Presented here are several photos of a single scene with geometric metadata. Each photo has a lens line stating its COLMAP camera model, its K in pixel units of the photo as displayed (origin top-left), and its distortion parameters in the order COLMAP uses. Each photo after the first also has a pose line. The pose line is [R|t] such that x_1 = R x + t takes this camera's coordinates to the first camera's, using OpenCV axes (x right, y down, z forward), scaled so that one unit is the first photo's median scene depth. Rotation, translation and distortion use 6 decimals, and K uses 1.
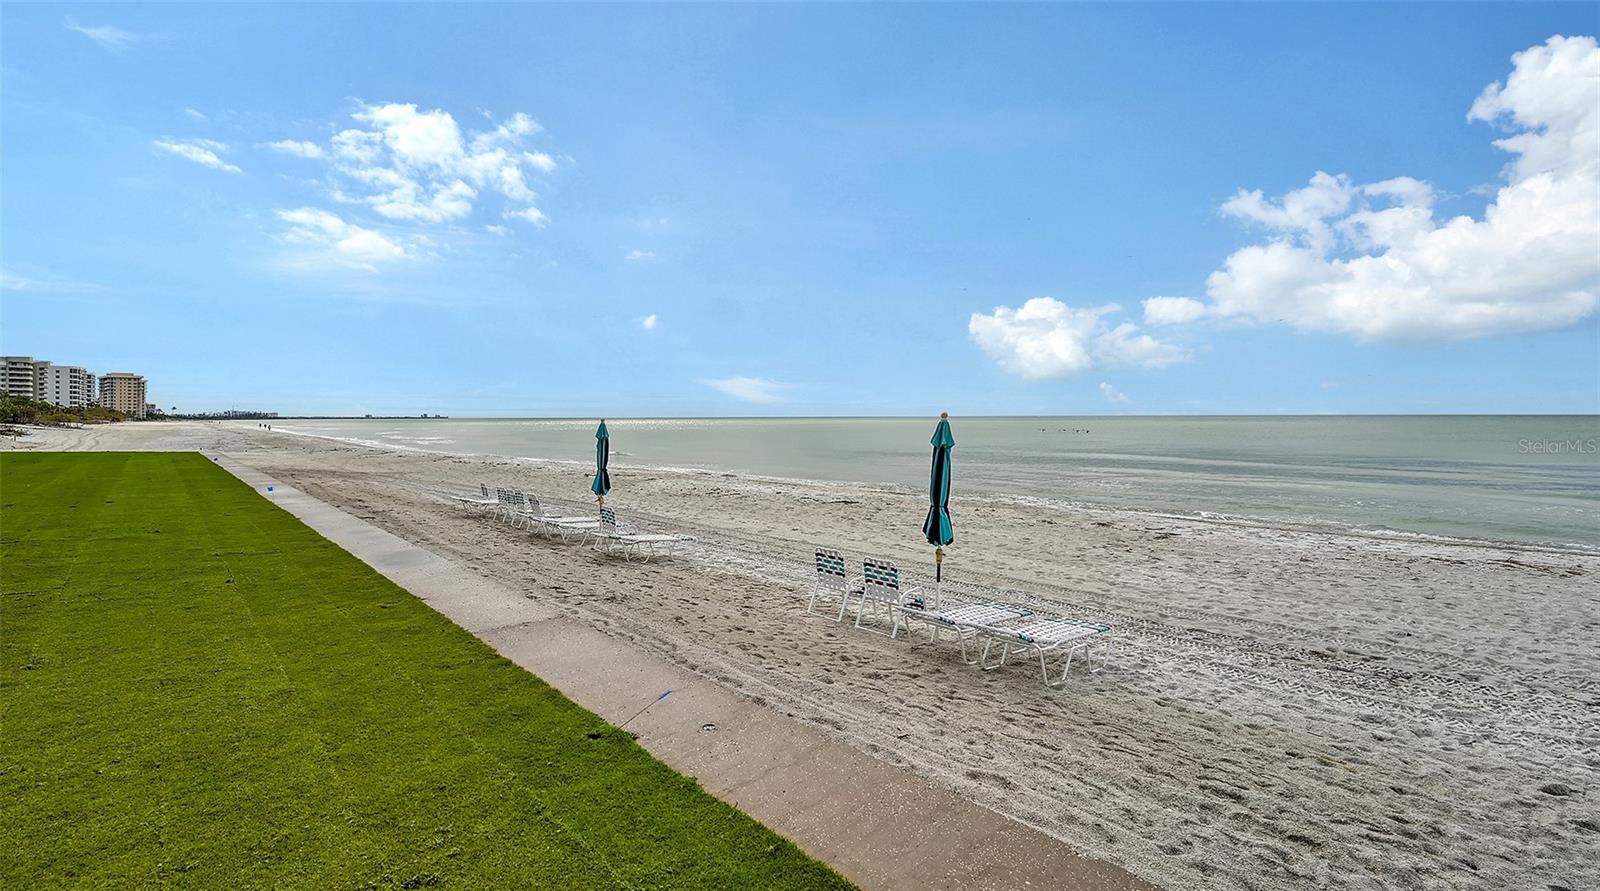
lens RADIAL K [[688.0, 0, 799.9], [0, 688.0, 439.4], [0, 0, 1]] dist [0.000953, 0.000359]
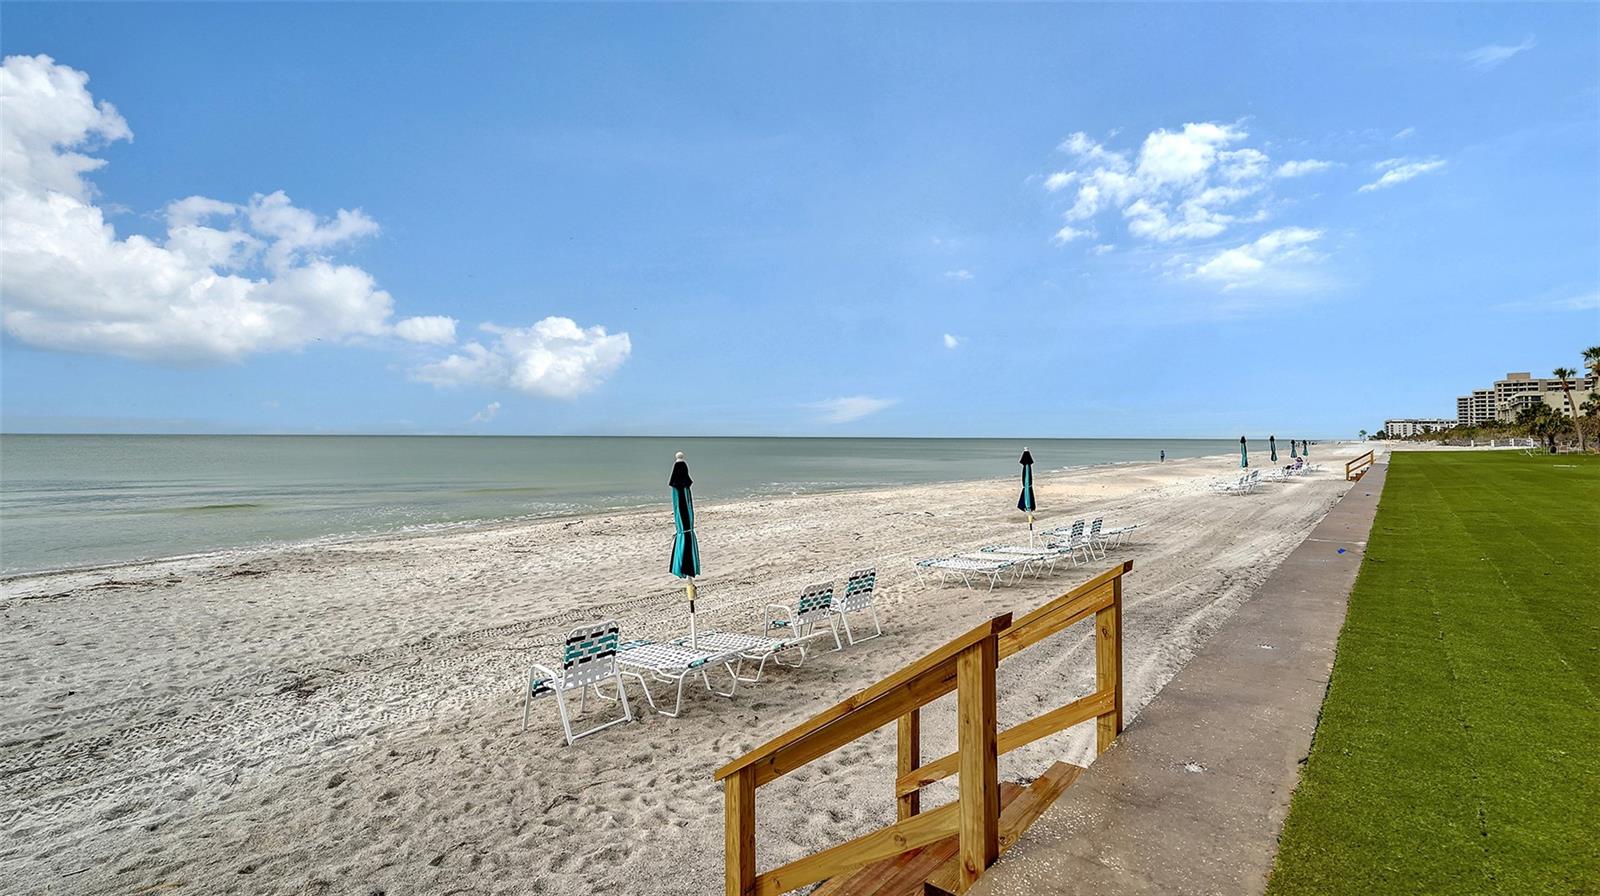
lens RADIAL K [[688.0, 0, 800.4], [0, 688.0, 444.2], [0, 0, 1]] dist [0.000953, 0.000359]
pose [[-0.078024, -0.004022, 0.996943, -0.022247], [0.021328, 0.999756, 0.005702, -0.005899], [-0.996723, 0.021708, -0.077919, 0.232269]]
